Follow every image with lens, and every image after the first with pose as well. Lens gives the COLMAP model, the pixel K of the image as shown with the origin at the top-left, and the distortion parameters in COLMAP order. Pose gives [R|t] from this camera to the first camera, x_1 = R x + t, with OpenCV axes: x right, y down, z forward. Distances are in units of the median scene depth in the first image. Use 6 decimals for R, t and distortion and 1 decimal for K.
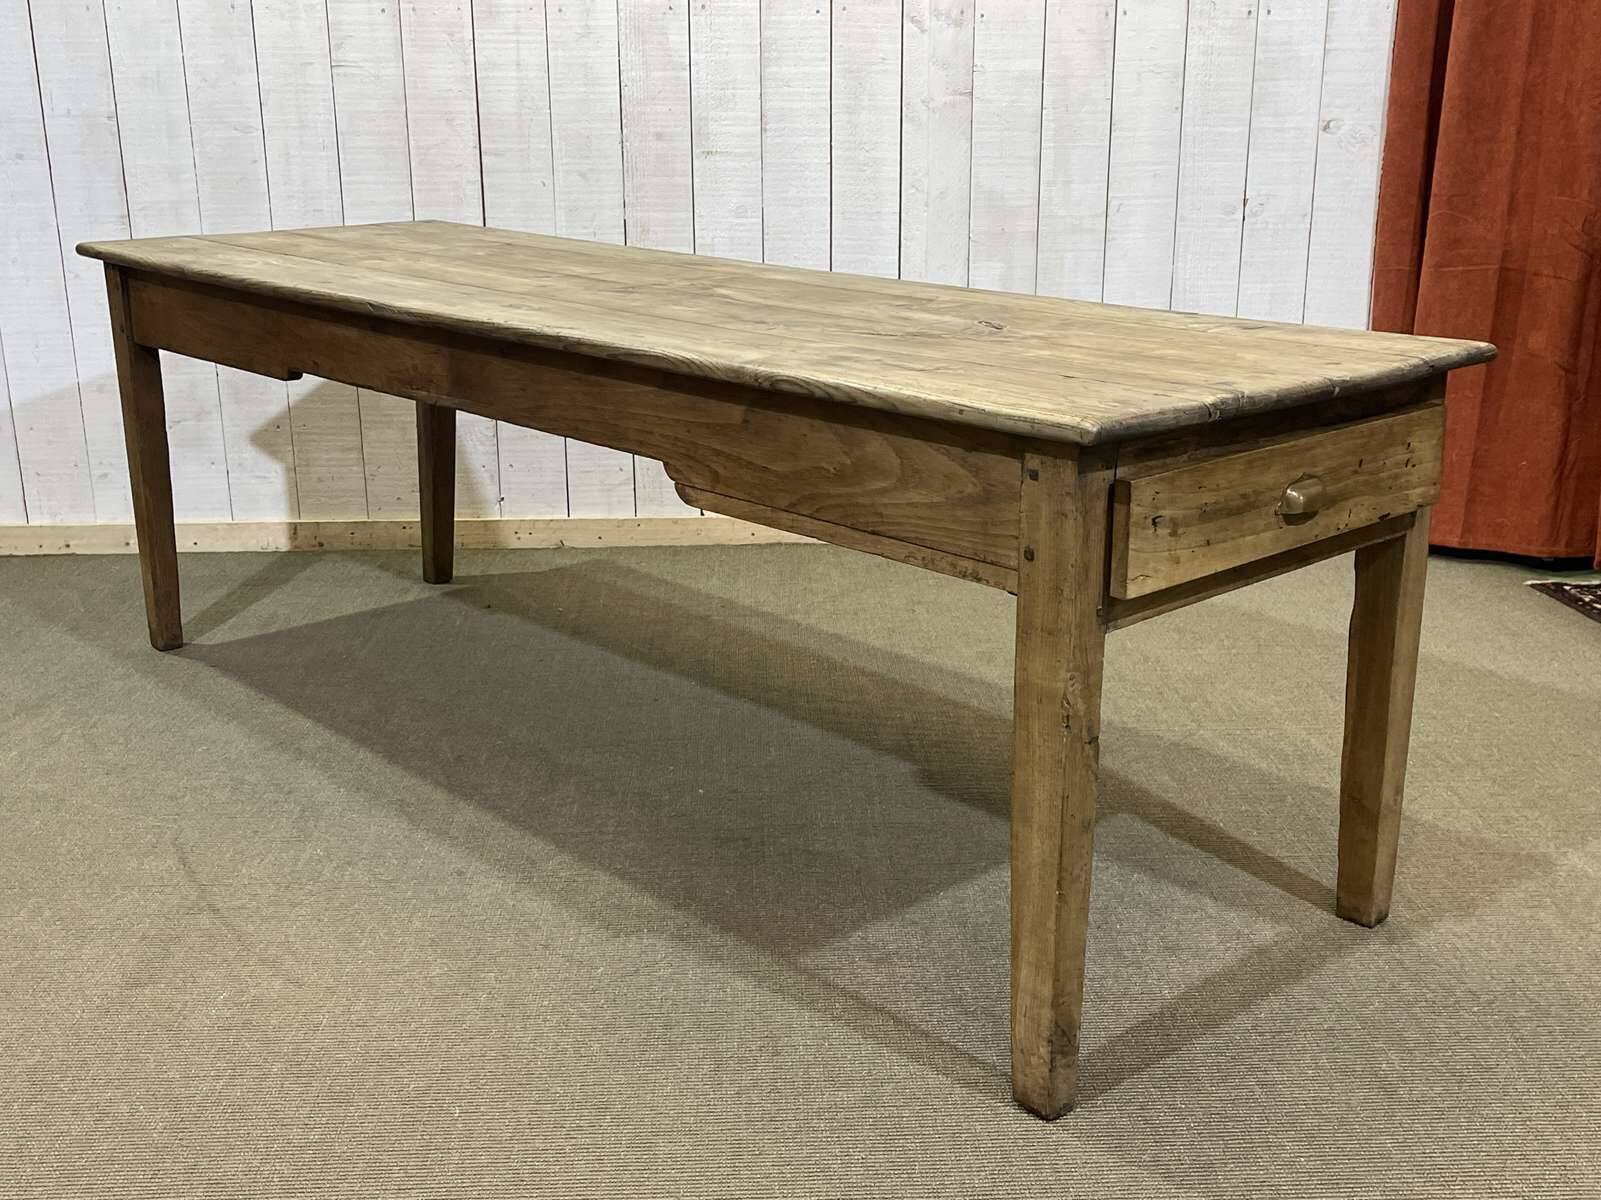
lens RADIAL K [[1800.7, 0, 802.2], [0, 1800.7, 607.5], [0, 0, 1]] dist [0.111457, -0.296476]
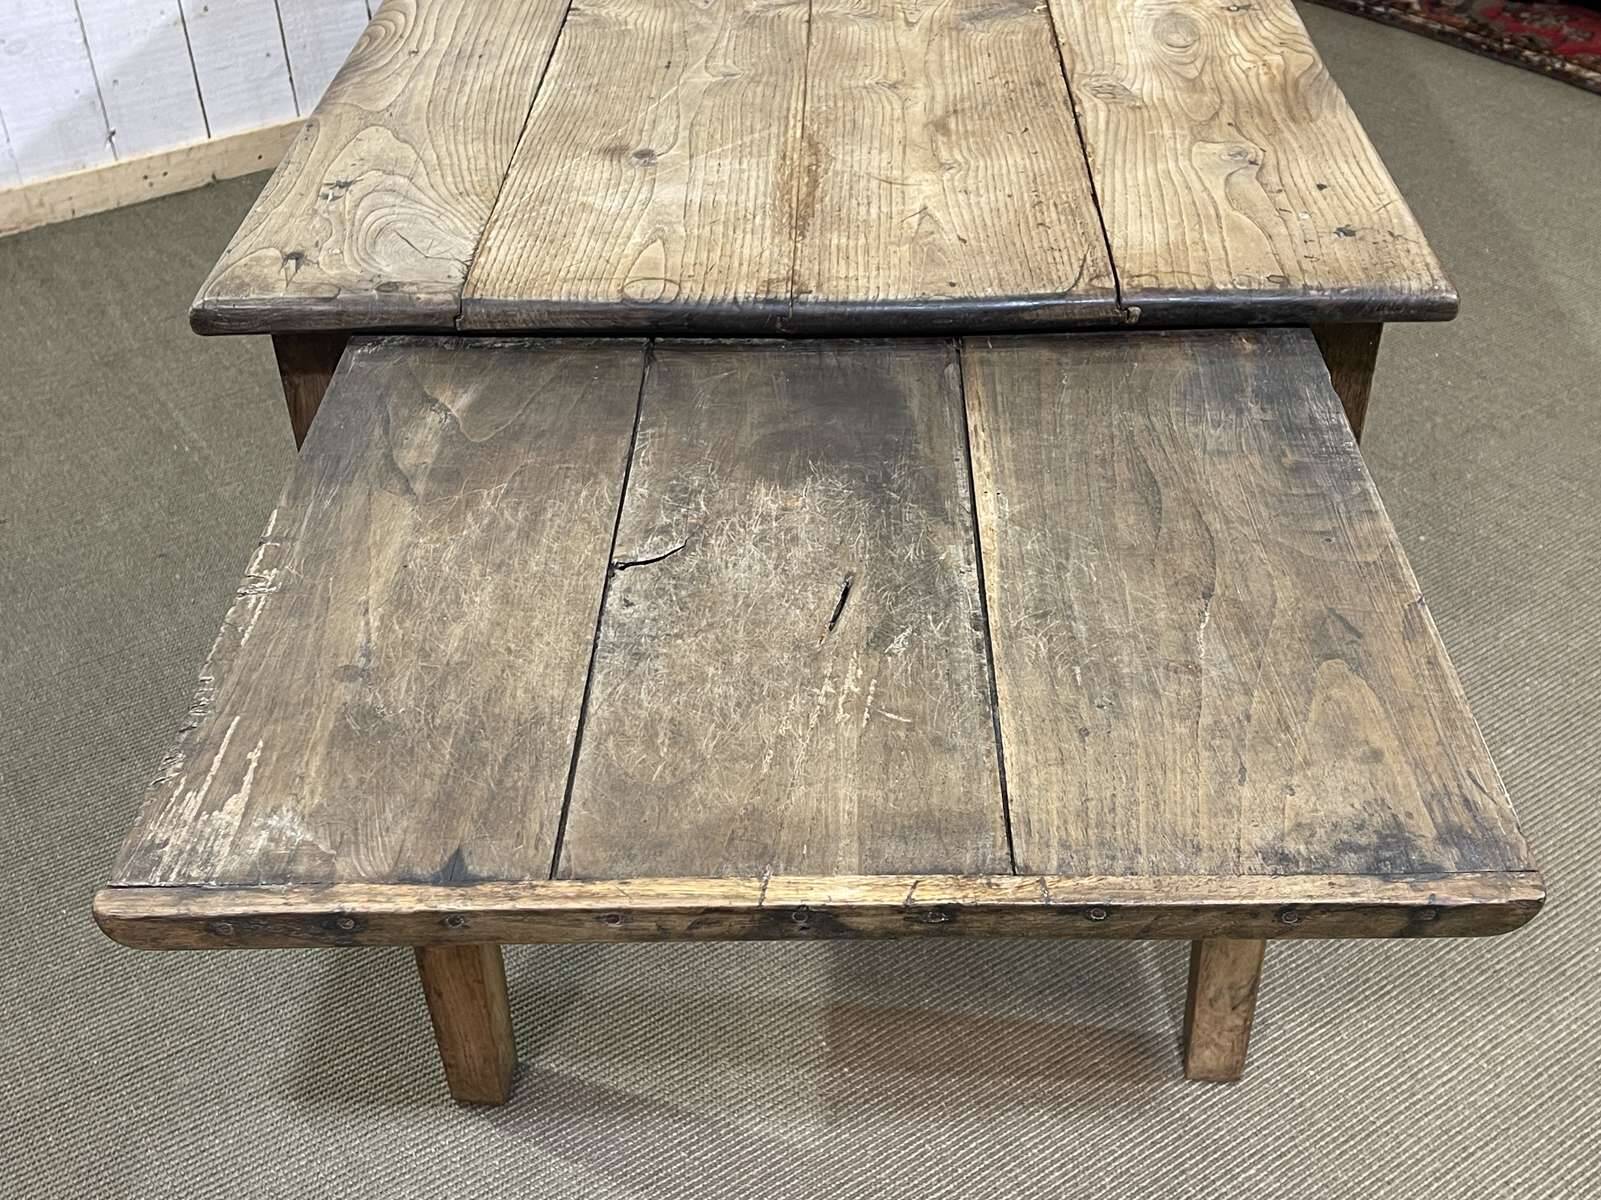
lens RADIAL K [[1853.6, 0, 808.9], [0, 1853.6, 609.2], [0, 0, 1]] dist [0.097794, -0.312136]
pose [[0.841766, -0.330462, 0.426878, -0.501278], [0.168229, 0.911945, 0.374239, -0.190685], [-0.512962, -0.243208, 0.823238, 0.375688]]
